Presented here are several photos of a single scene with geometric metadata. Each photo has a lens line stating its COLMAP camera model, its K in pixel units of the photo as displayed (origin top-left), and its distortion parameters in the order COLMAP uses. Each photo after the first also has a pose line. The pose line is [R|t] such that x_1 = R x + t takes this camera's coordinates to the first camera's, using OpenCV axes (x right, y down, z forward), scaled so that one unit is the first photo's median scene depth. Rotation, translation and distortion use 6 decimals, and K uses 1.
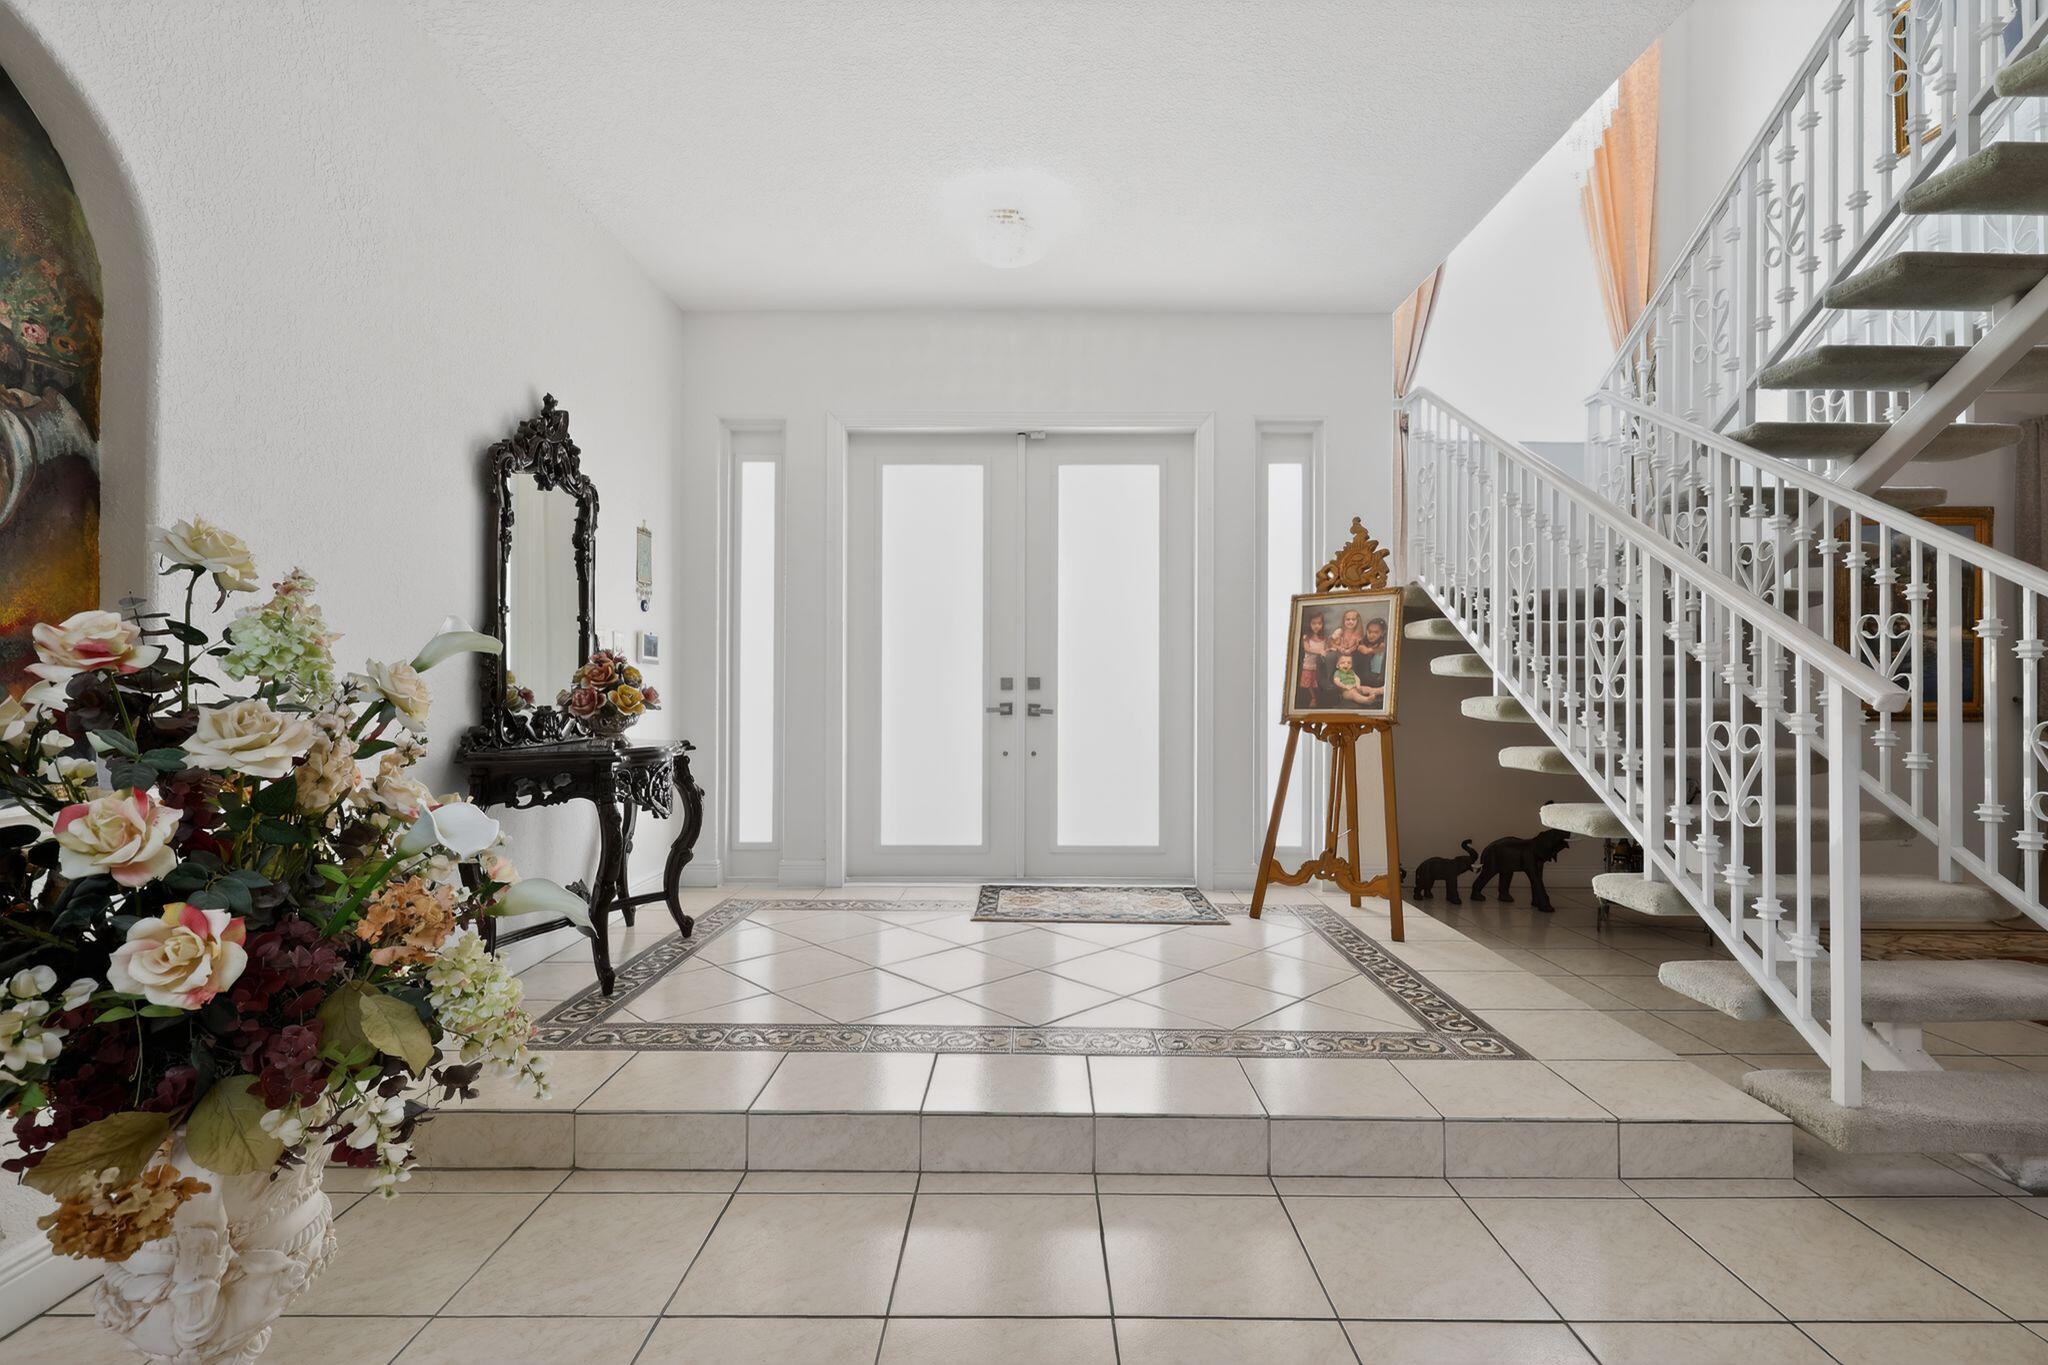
lens RADIAL K [[916.3, 0, 1026.4], [0, 916.3, 686.6], [0, 0, 1]] dist [0.000870, 0.000078]
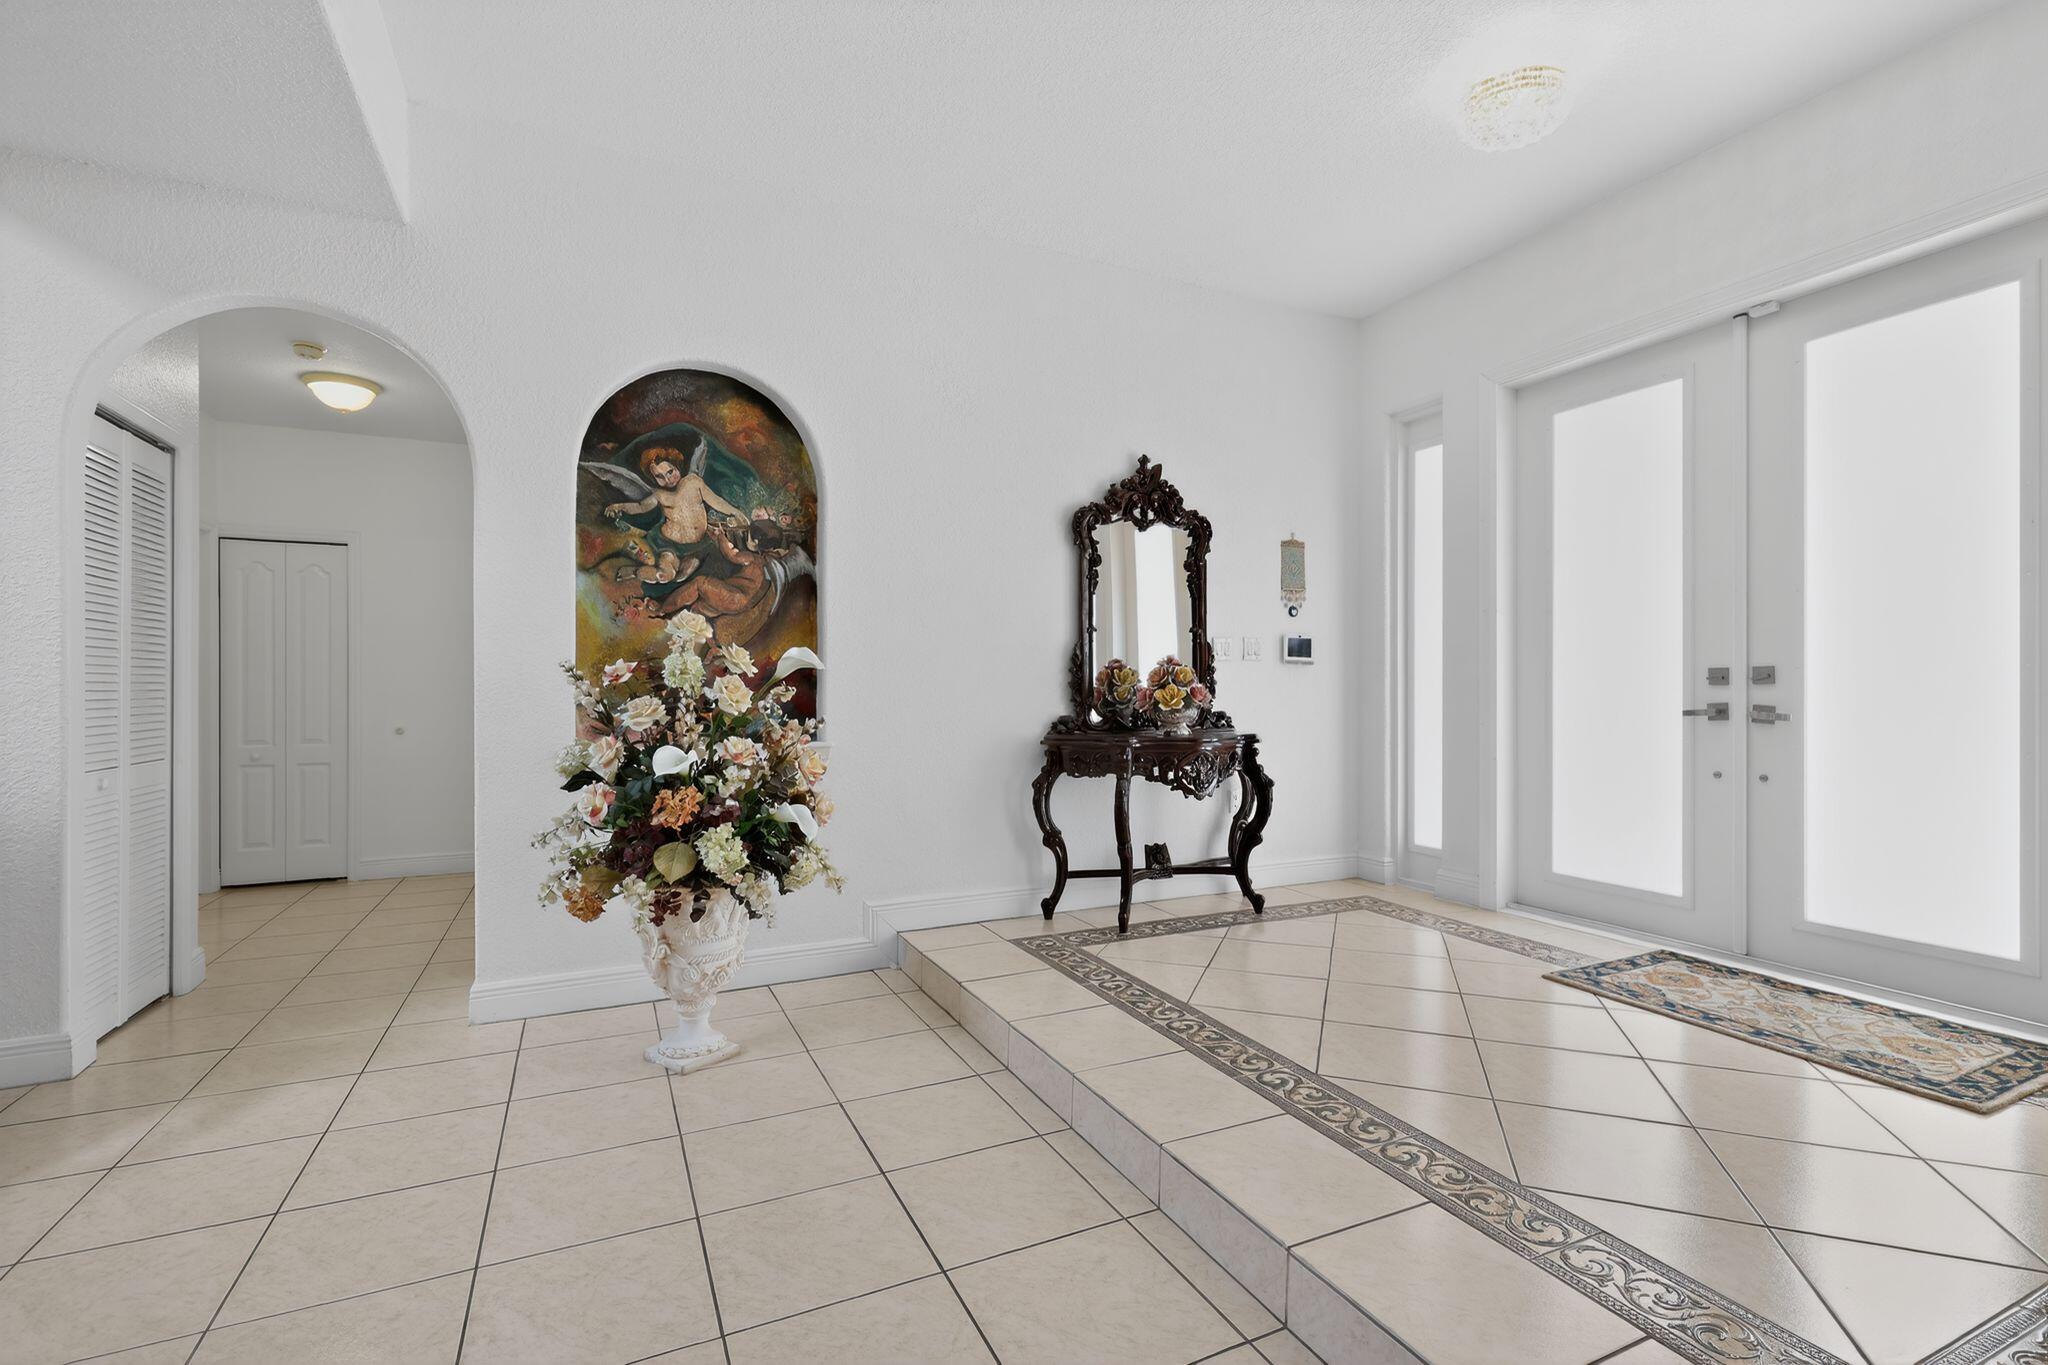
lens RADIAL K [[916.3, 0, 1037.5], [0, 916.3, 686.6], [0, 0, 1]] dist [0.000870, 0.000078]
pose [[0.445068, -0.006707, -0.895472, 0.427269], [0.009386, 0.999952, -0.002824, 0.002196], [0.895447, -0.007148, 0.445110, 0.239540]]
